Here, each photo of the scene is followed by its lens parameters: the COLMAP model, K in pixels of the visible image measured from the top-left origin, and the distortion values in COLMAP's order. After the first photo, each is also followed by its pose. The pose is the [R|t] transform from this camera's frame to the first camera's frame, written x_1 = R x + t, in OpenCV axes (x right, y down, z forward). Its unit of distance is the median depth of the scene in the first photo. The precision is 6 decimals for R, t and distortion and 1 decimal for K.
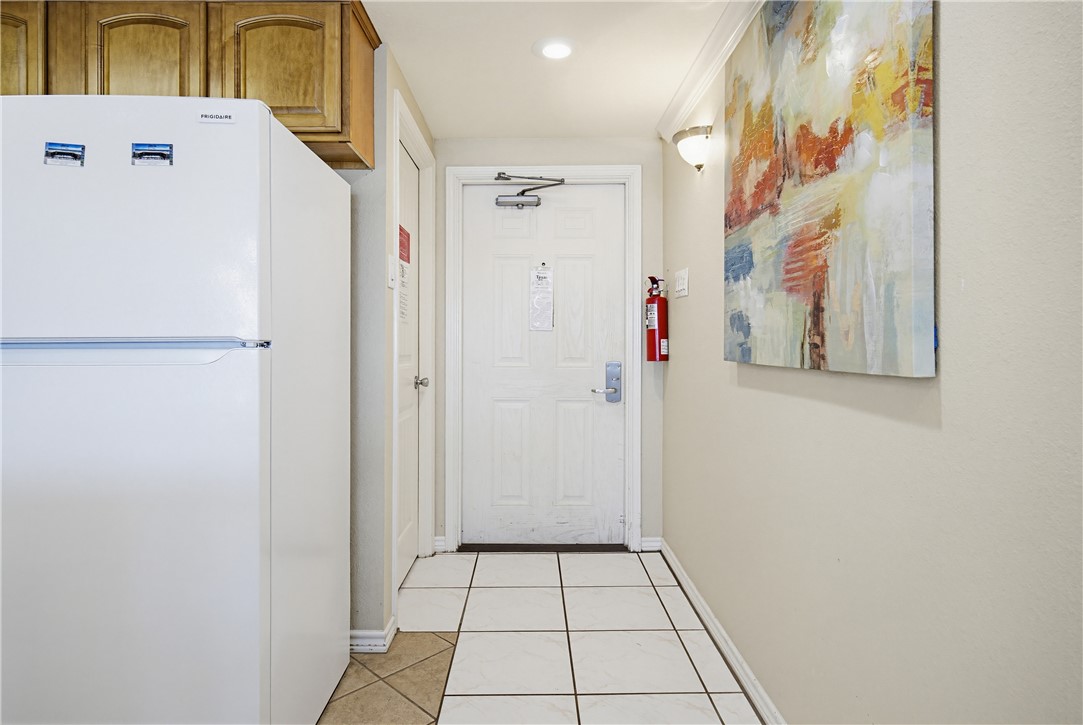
lens RADIAL K [[597.5, 0, 536.2], [0, 597.5, 345.0], [0, 0, 1]] dist [-0.001087, 0.000063]
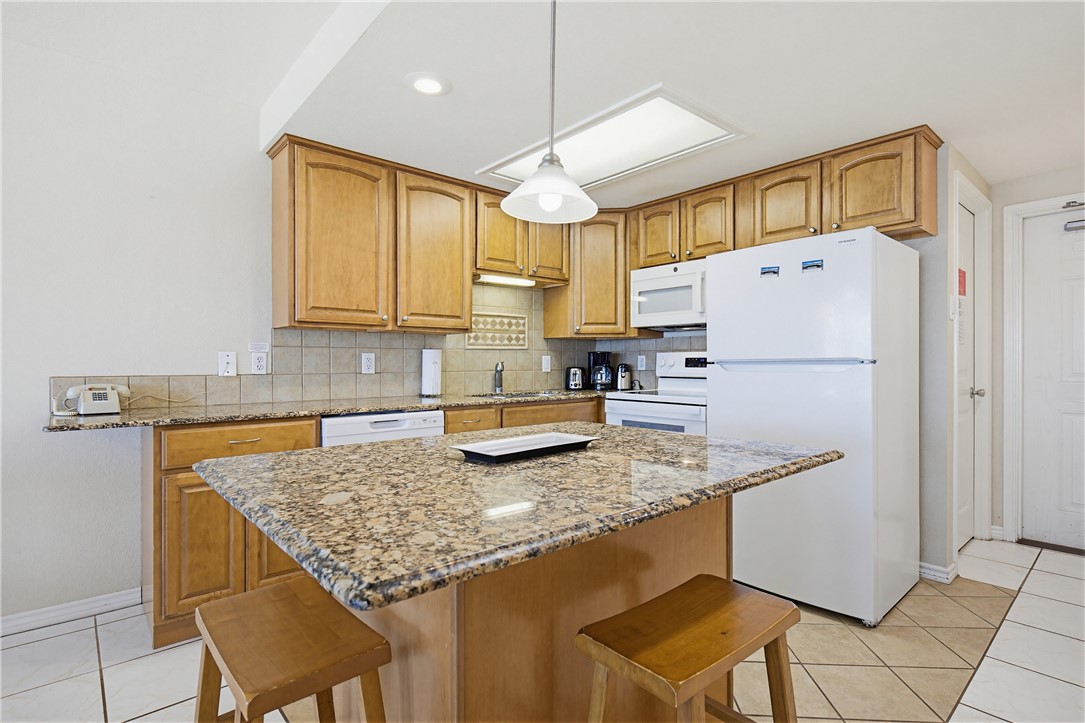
lens RADIAL K [[534.0, 0, 540.5], [0, 534.0, 364.9], [0, 0, 1]] dist [0.000541, -0.001501]
pose [[0.652976, 0.000034, -0.757378, 0.066988], [0.003841, 0.999987, 0.003357, -0.000904], [0.757368, -0.005101, 0.652968, -0.520000]]
